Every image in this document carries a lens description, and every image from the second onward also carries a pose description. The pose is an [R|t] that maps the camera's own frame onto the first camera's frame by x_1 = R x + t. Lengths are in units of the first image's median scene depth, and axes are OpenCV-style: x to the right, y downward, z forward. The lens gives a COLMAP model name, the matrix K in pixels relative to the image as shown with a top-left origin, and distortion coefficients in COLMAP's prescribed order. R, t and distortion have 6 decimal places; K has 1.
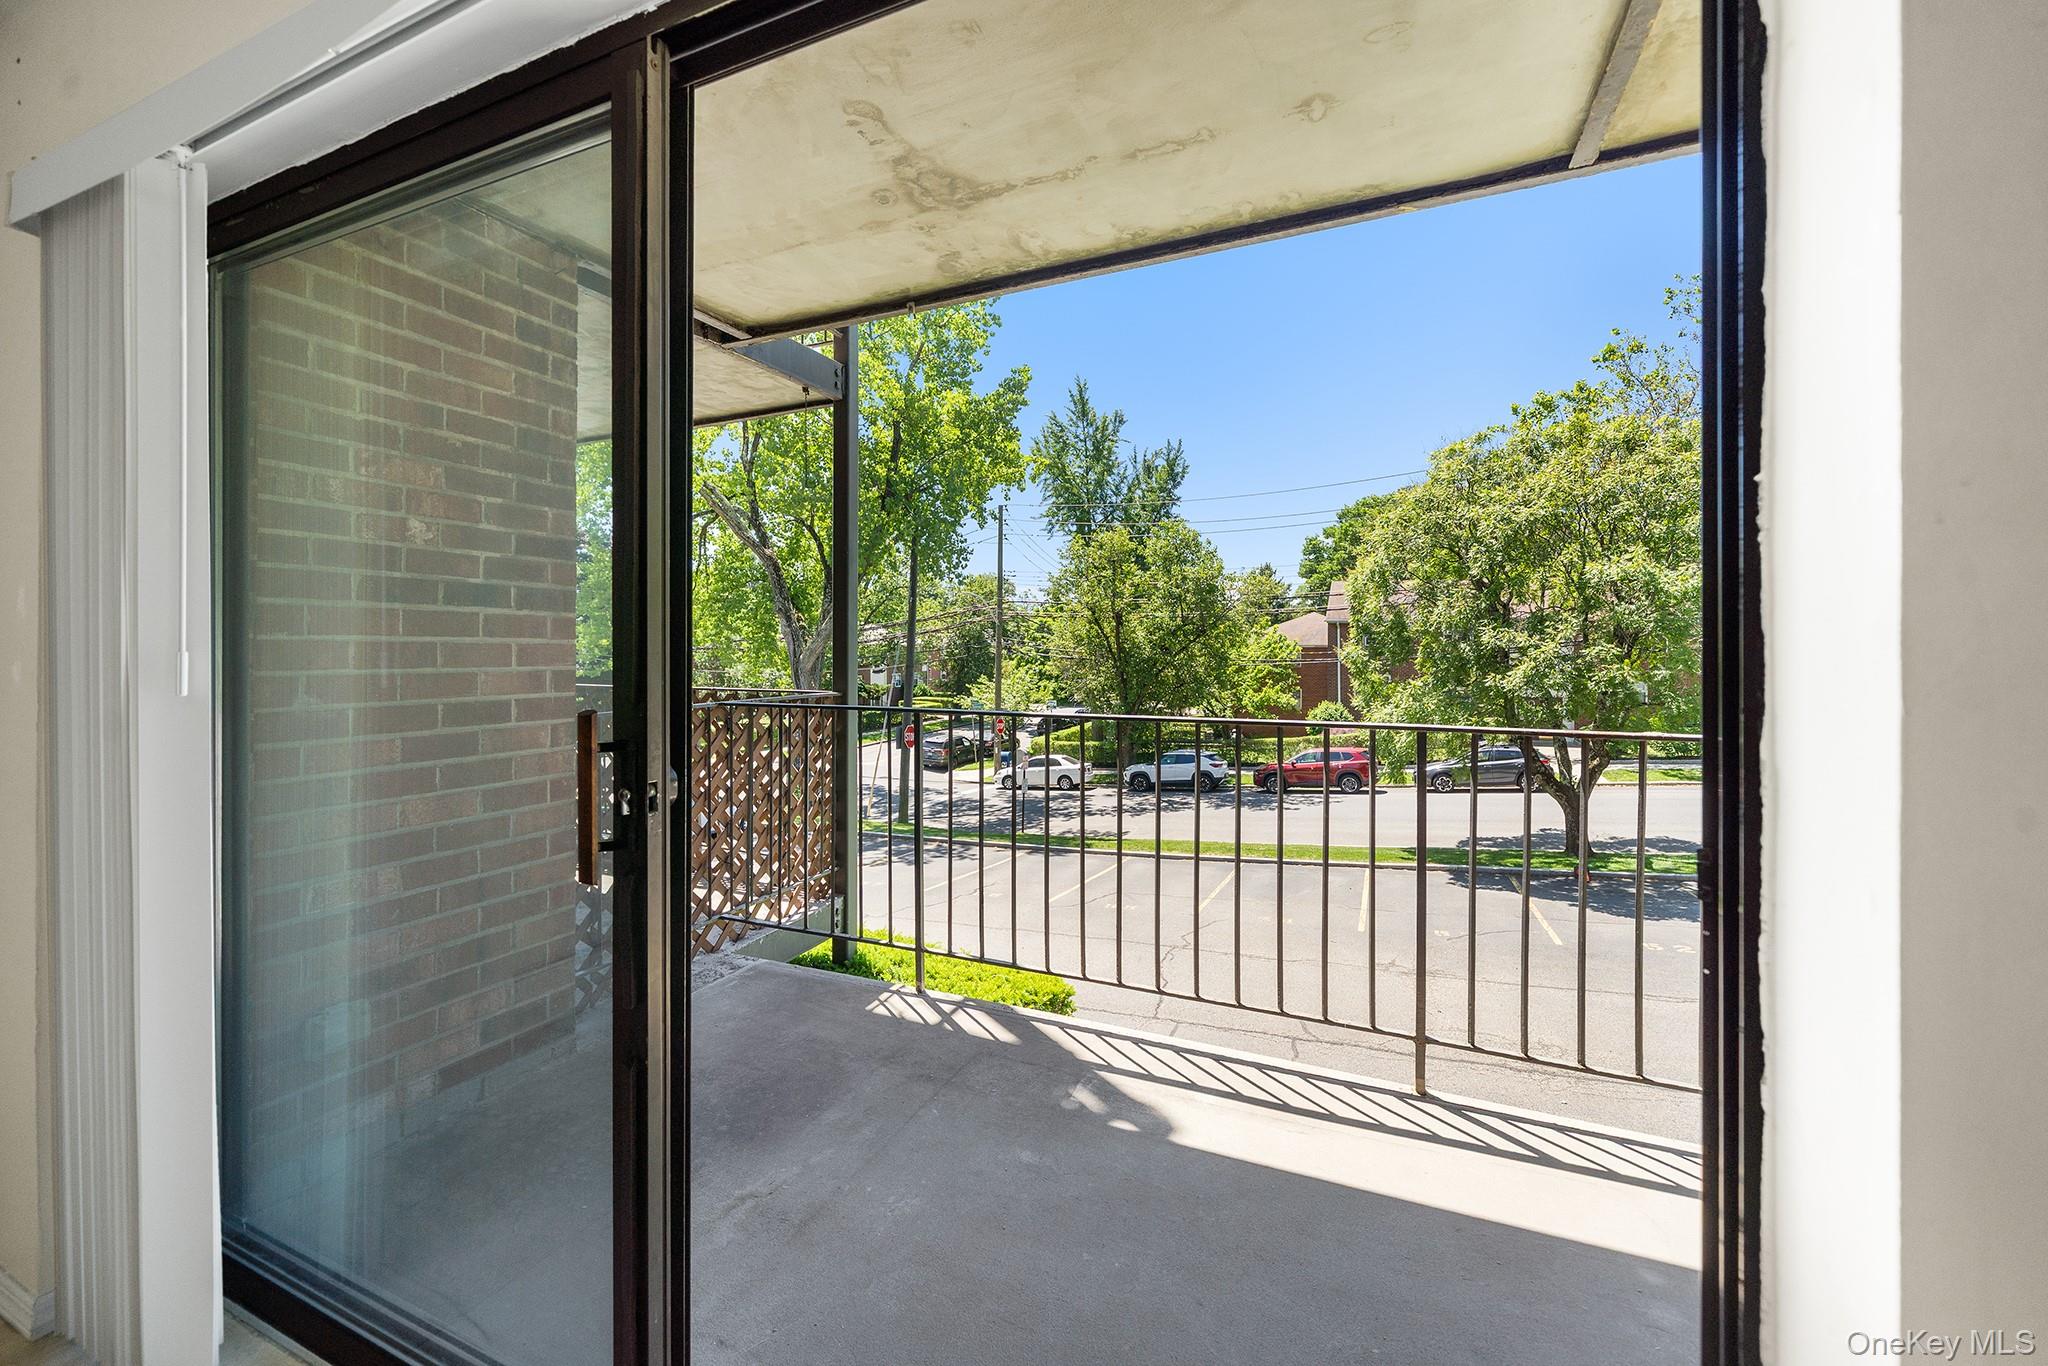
lens RADIAL K [[834.7, 0, 1008.6], [0, 834.7, 647.7], [0, 0, 1]] dist [-0.005557, -0.000348]
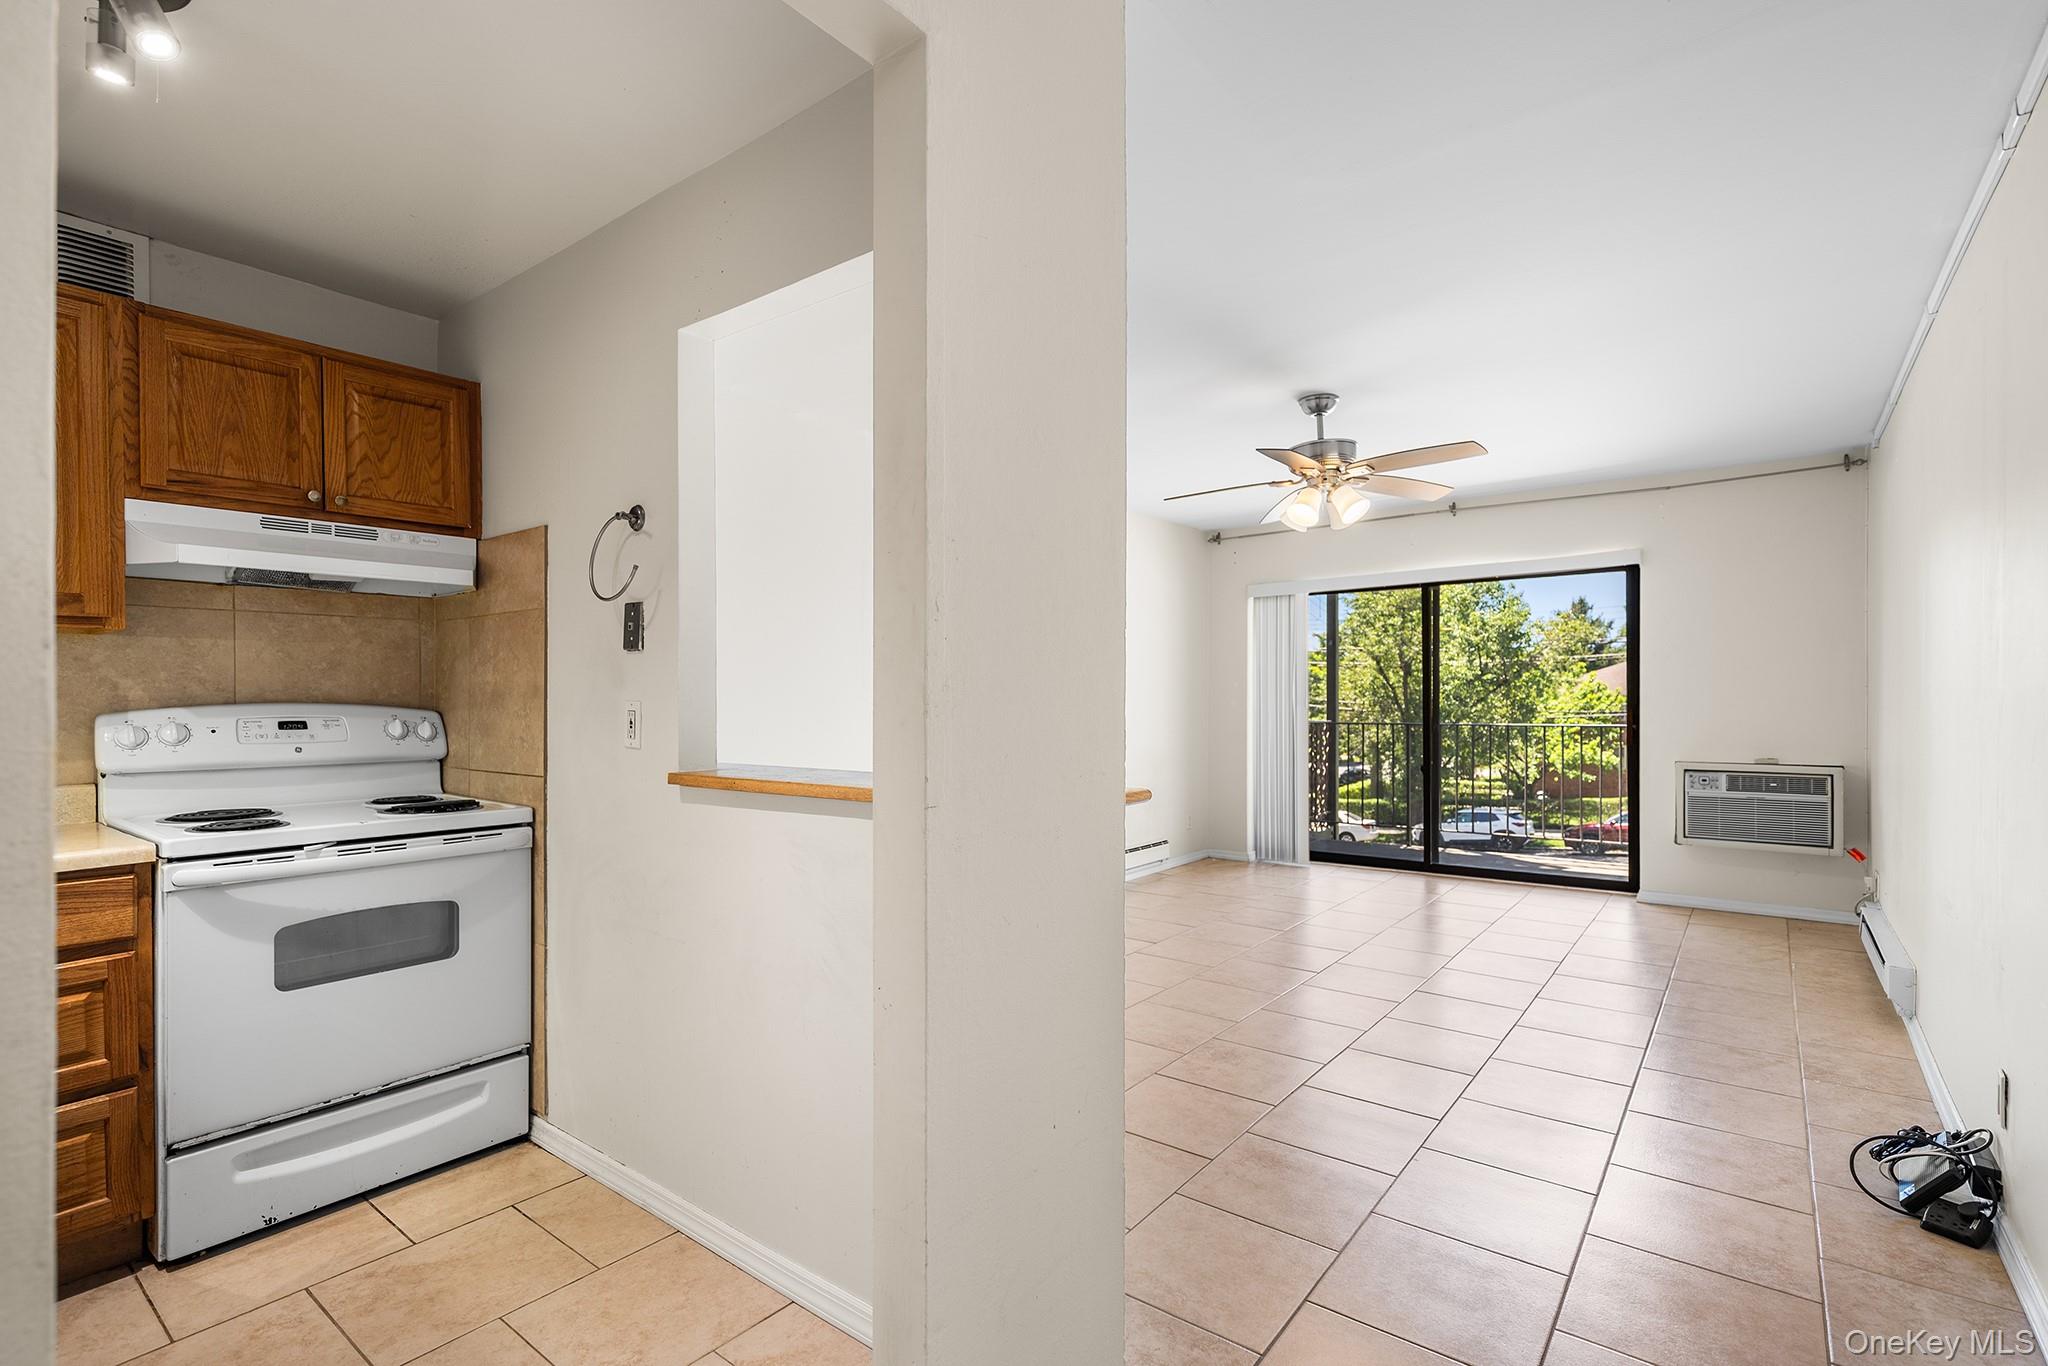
lens RADIAL K [[935.4, 0, 1020.1], [0, 935.4, 707.9], [0, 0, 1]] dist [-0.004885, -0.001408]
pose [[0.971106, -0.001809, -0.238640, -0.046793], [0.003868, 0.999959, 0.008157, 0.000163], [0.238616, -0.008844, 0.971074, -0.153835]]
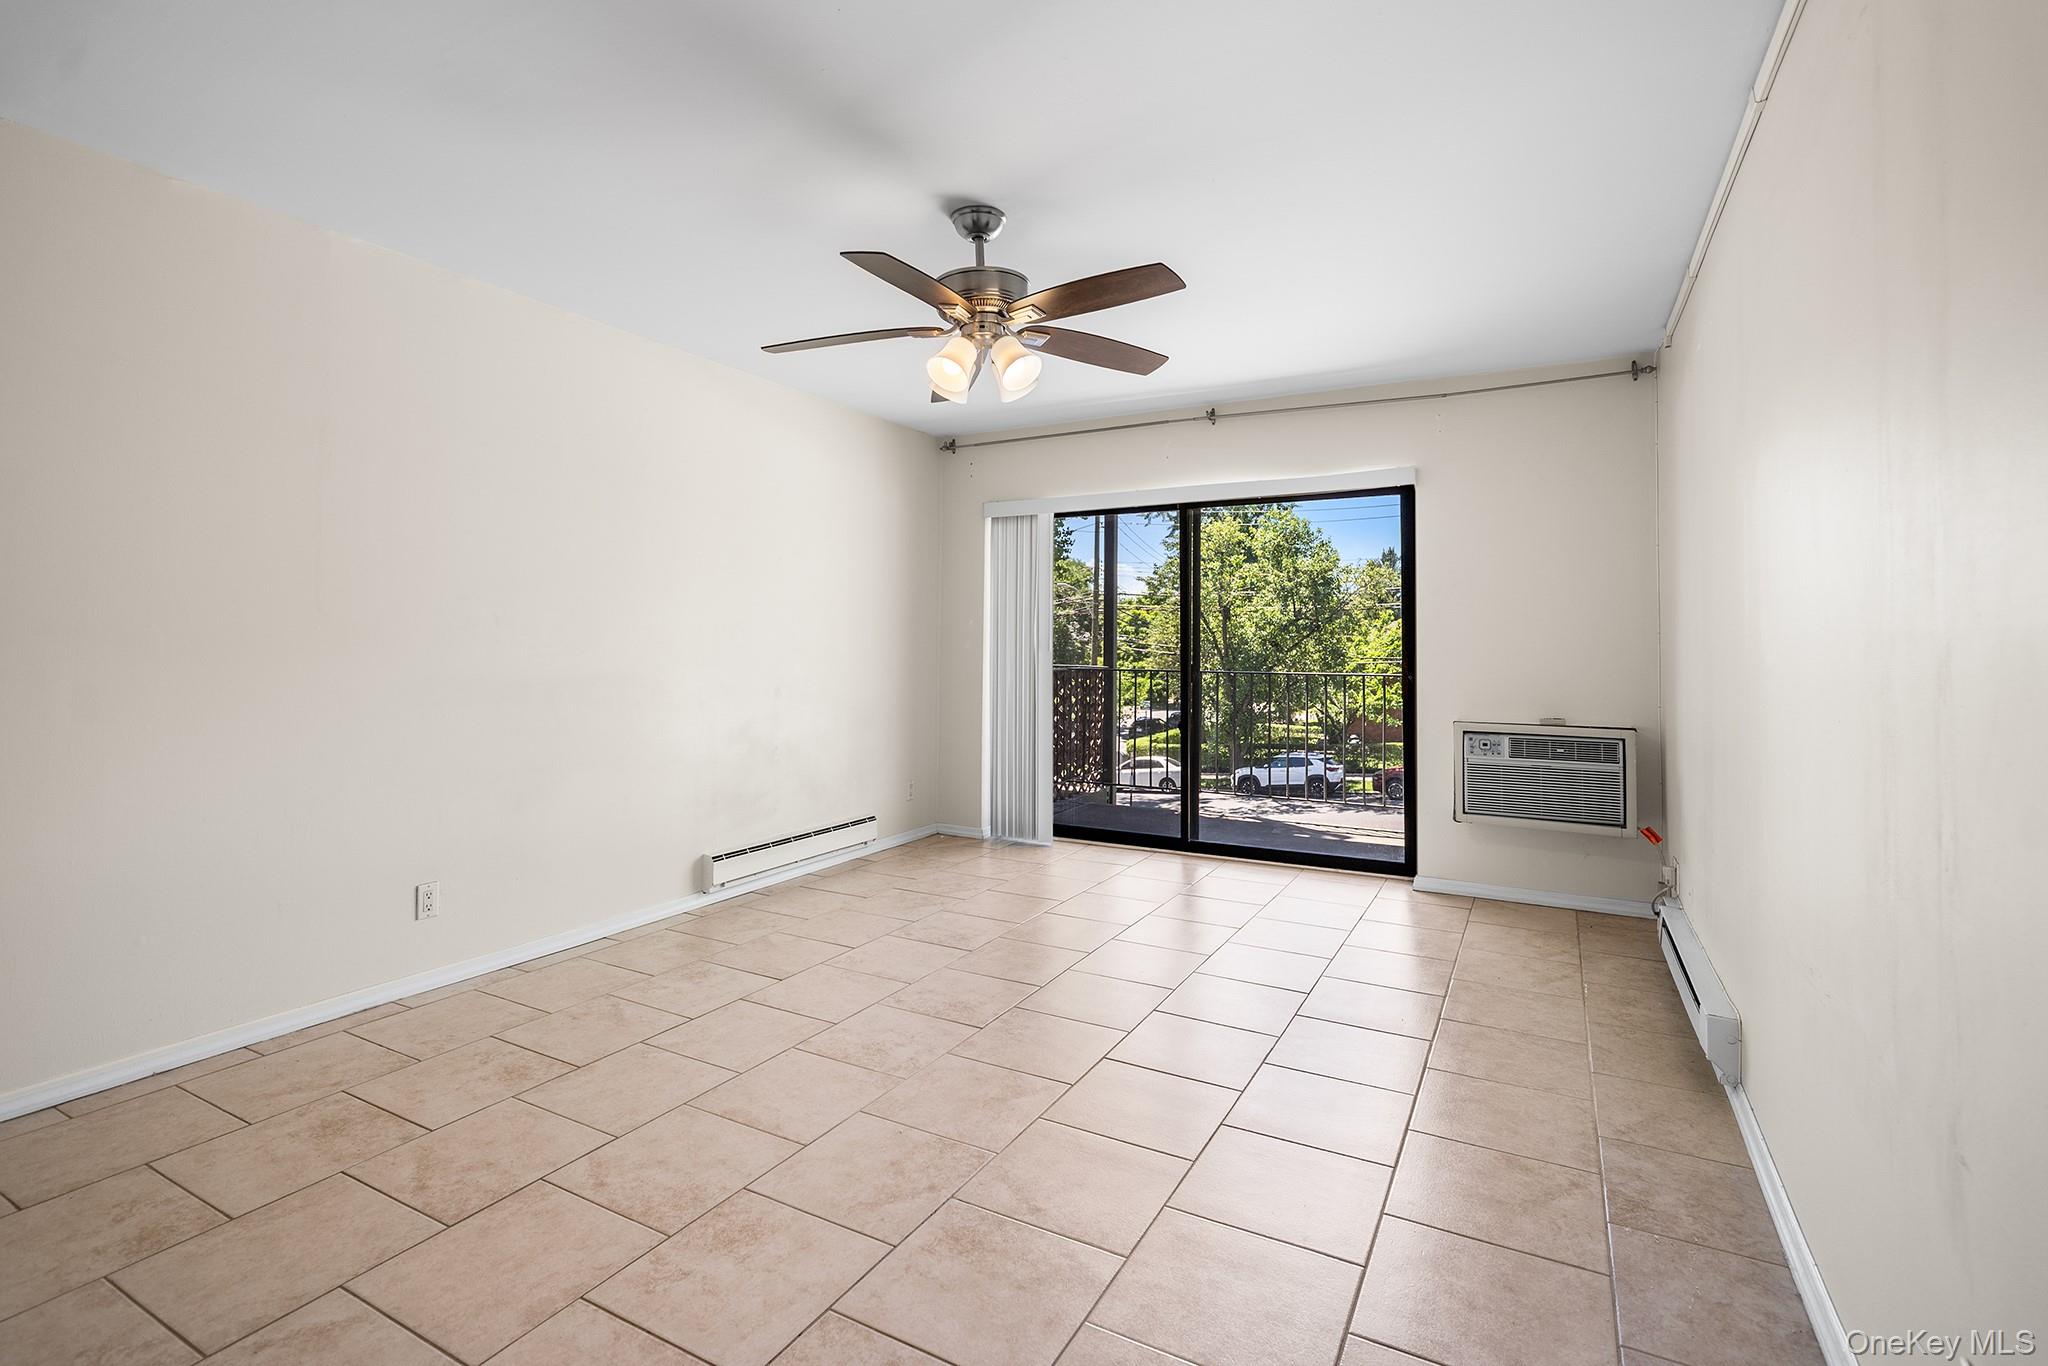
lens RADIAL K [[957.5, 0, 1005.6], [0, 957.5, 617.3], [0, 0, 1]] dist [-0.004003, -0.002144]
pose [[0.996478, 0.006167, -0.083633, -0.030544], [-0.008320, 0.999642, -0.025414, 0.000296], [0.083447, 0.026020, 0.996172, -0.118485]]
